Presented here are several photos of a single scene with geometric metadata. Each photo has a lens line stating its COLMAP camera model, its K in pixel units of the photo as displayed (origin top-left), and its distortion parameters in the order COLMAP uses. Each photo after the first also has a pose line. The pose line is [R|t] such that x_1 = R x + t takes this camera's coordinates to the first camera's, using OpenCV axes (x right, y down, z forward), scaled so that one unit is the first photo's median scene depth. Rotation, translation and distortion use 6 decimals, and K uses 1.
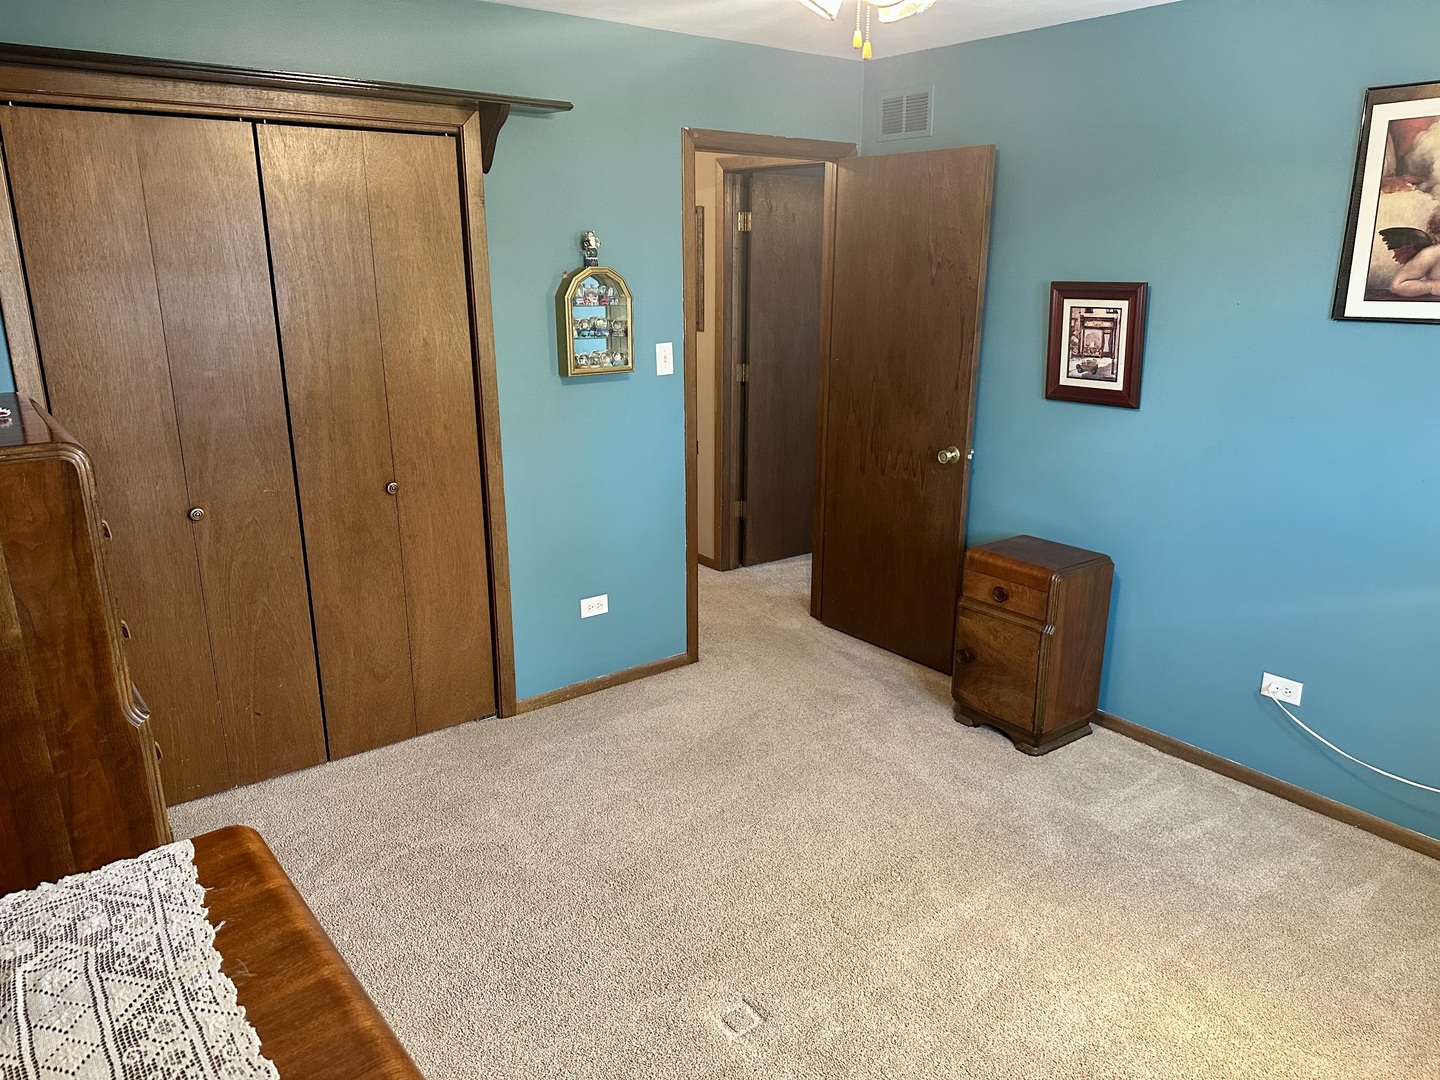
lens RADIAL K [[1009.4, 0, 717.1], [0, 1009.4, 540.2], [0, 0, 1]] dist [0.049054, -0.018905]
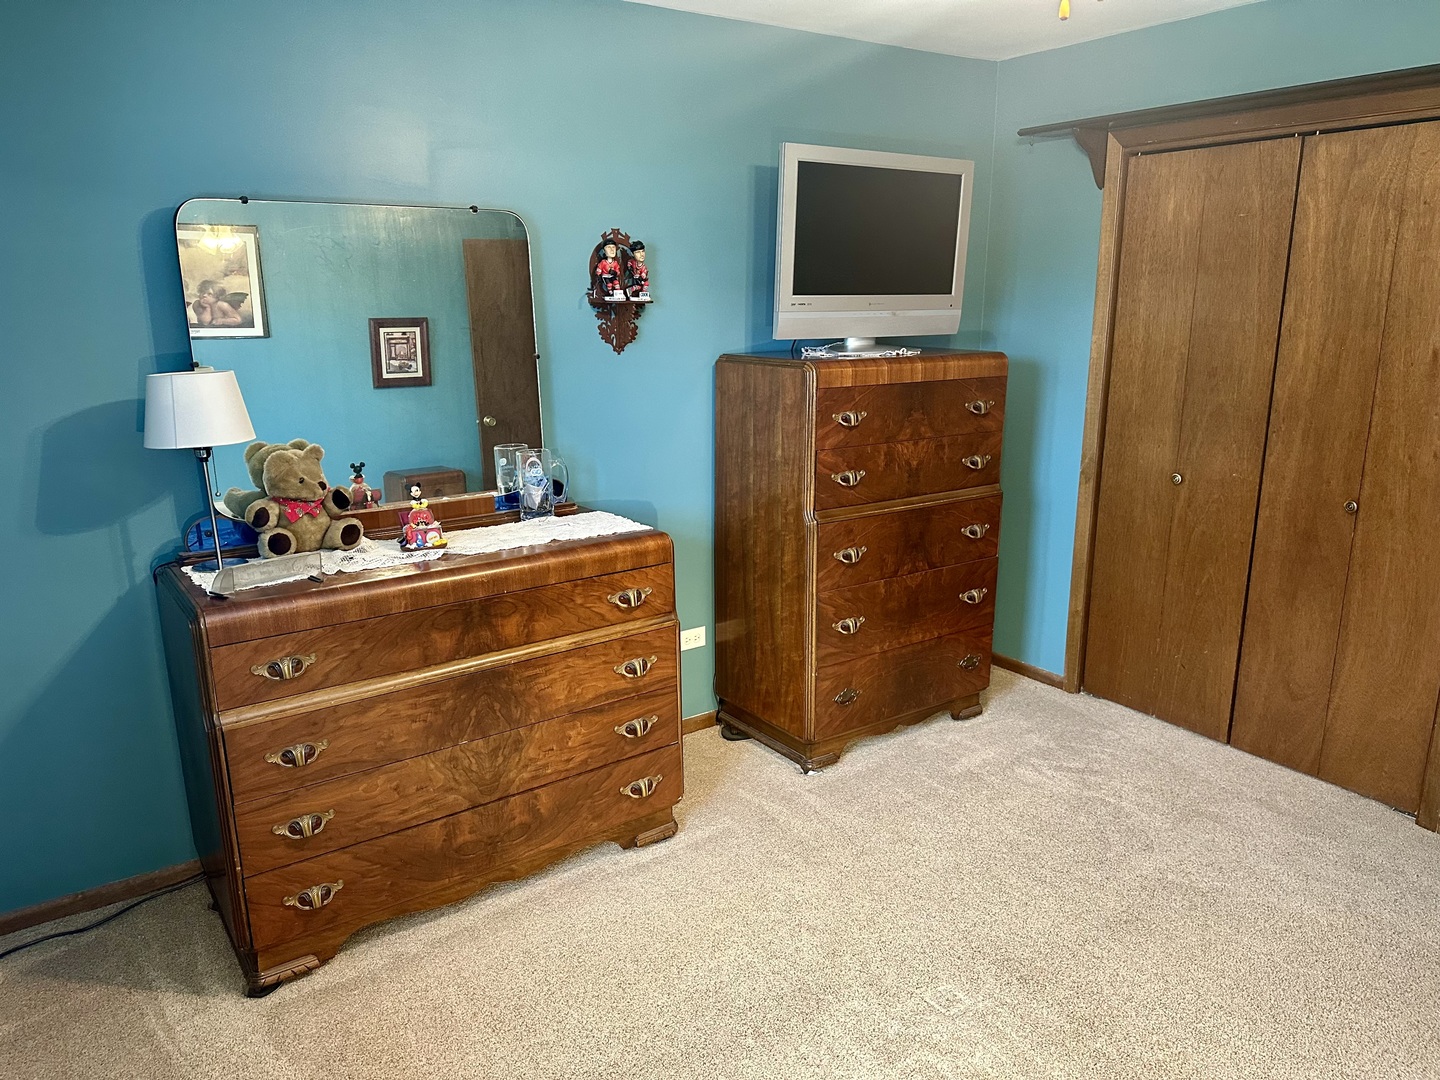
lens RADIAL K [[1009.4, 0, 718.4], [0, 1009.4, 539.1], [0, 0, 1]] dist [0.049054, -0.018905]
pose [[-0.015837, 0.253295, -0.967259, 0.646039], [-0.270330, 0.930269, 0.248035, -0.106749], [0.962637, 0.265408, 0.053741, 0.425080]]
